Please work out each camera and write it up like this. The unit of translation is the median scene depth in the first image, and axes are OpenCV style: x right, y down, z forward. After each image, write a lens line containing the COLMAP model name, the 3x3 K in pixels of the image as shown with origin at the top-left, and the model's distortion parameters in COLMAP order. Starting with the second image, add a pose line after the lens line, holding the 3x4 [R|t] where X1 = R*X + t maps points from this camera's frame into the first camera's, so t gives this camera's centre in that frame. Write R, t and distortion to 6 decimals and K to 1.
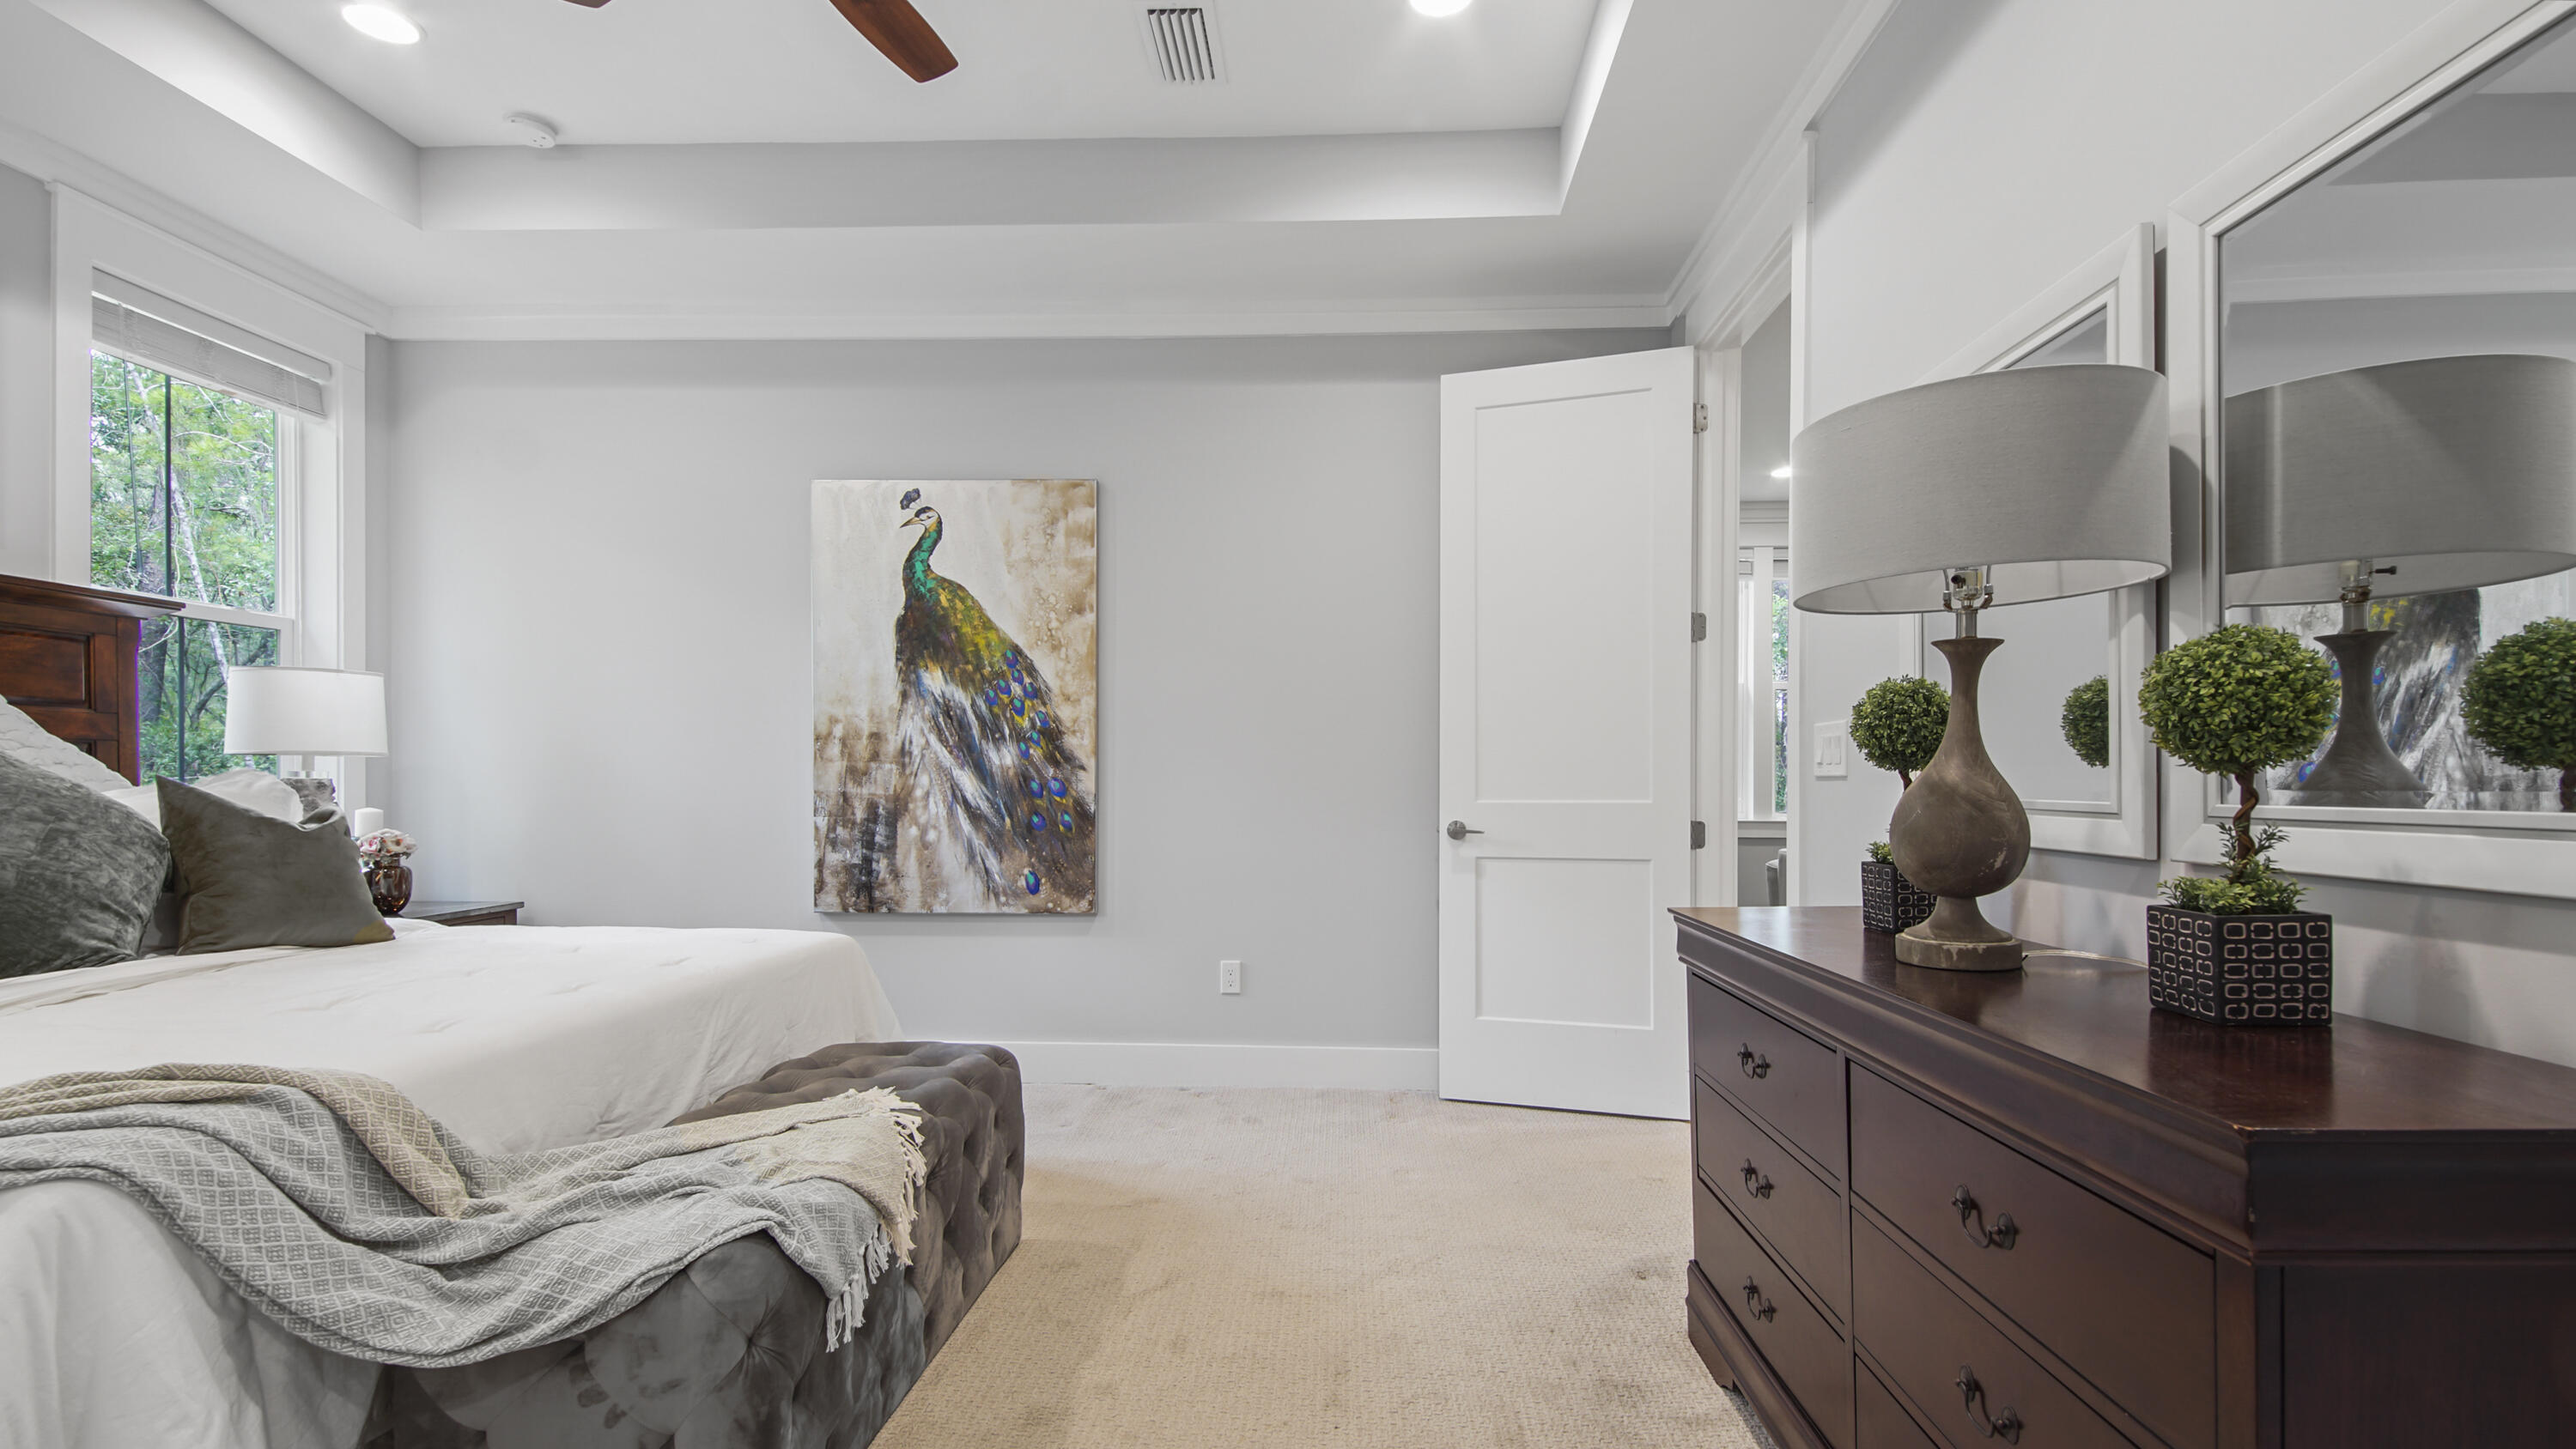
lens RADIAL K [[1143.9, 0, 1326.7], [0, 1143.9, 779.3], [0, 0, 1]] dist [0.042479, -0.022392]
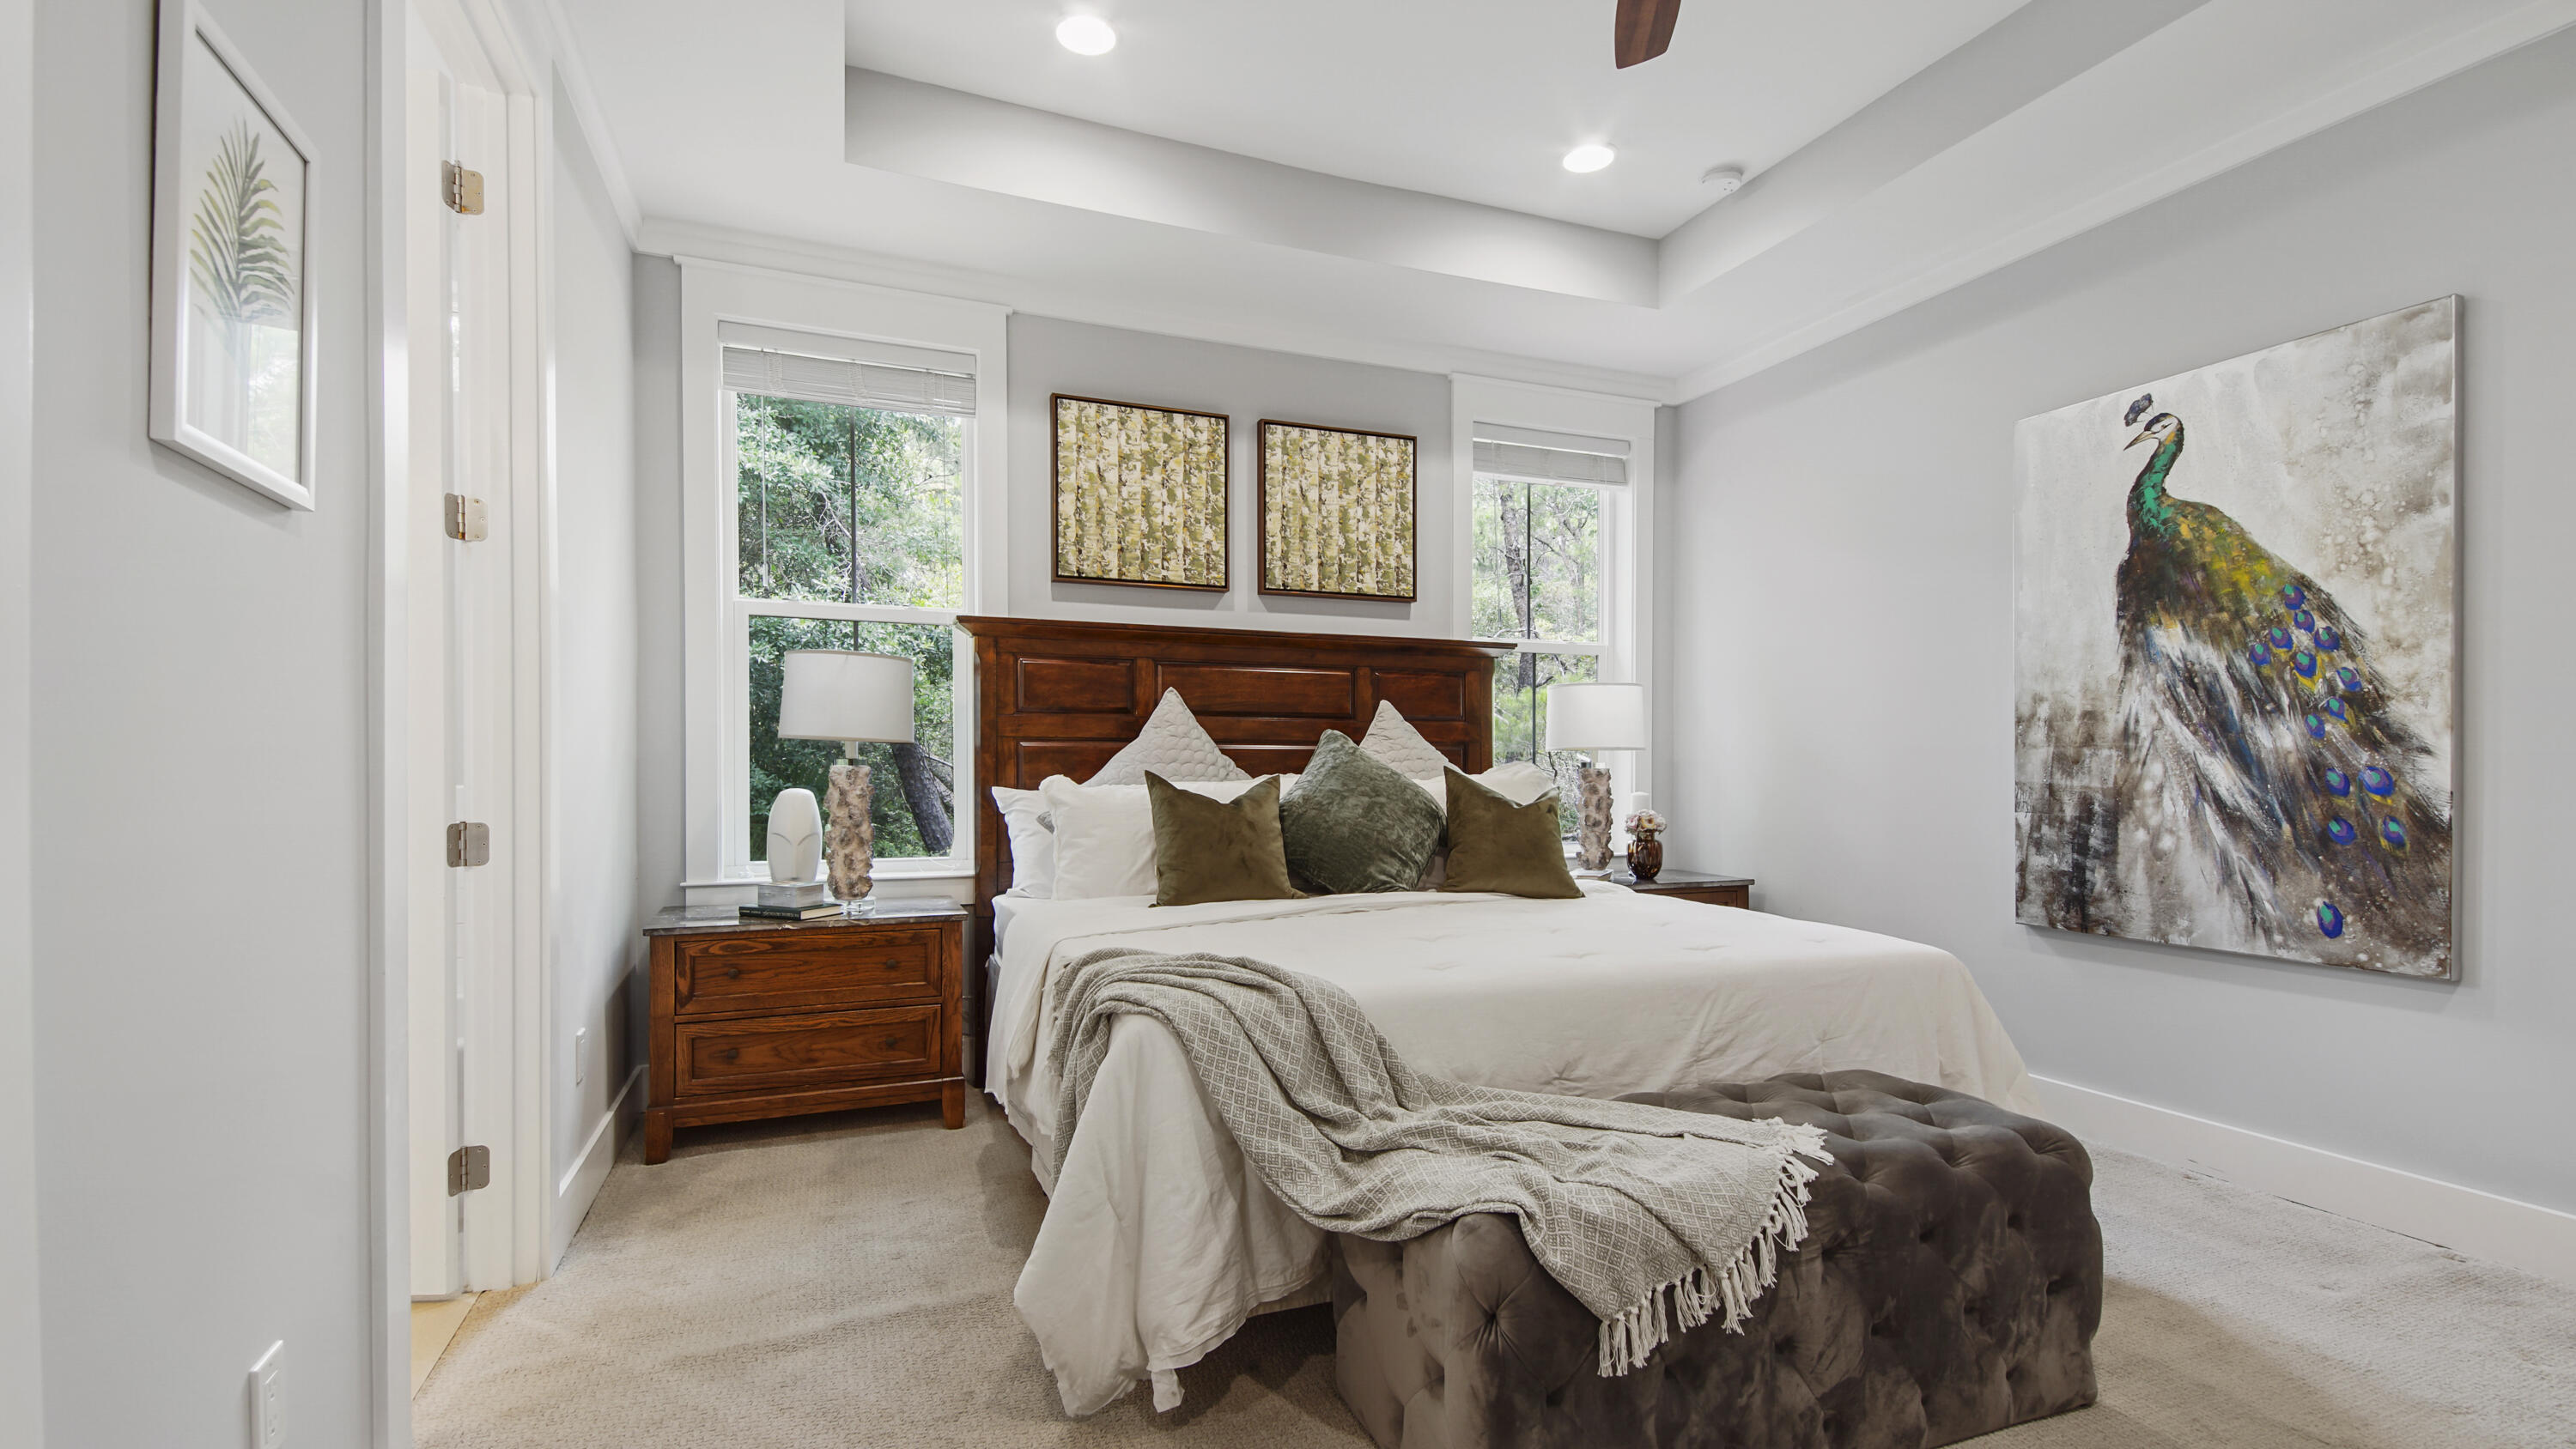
lens RADIAL K [[1143.9, 0, 1326.7], [0, 1143.9, 779.3], [0, 0, 1]] dist [0.042479, -0.022392]
pose [[0.394308, 0.007690, -0.918946, 0.147739], [0.000432, 0.999963, 0.008553, 0.000137], [0.918978, -0.003769, 0.394290, 0.182209]]
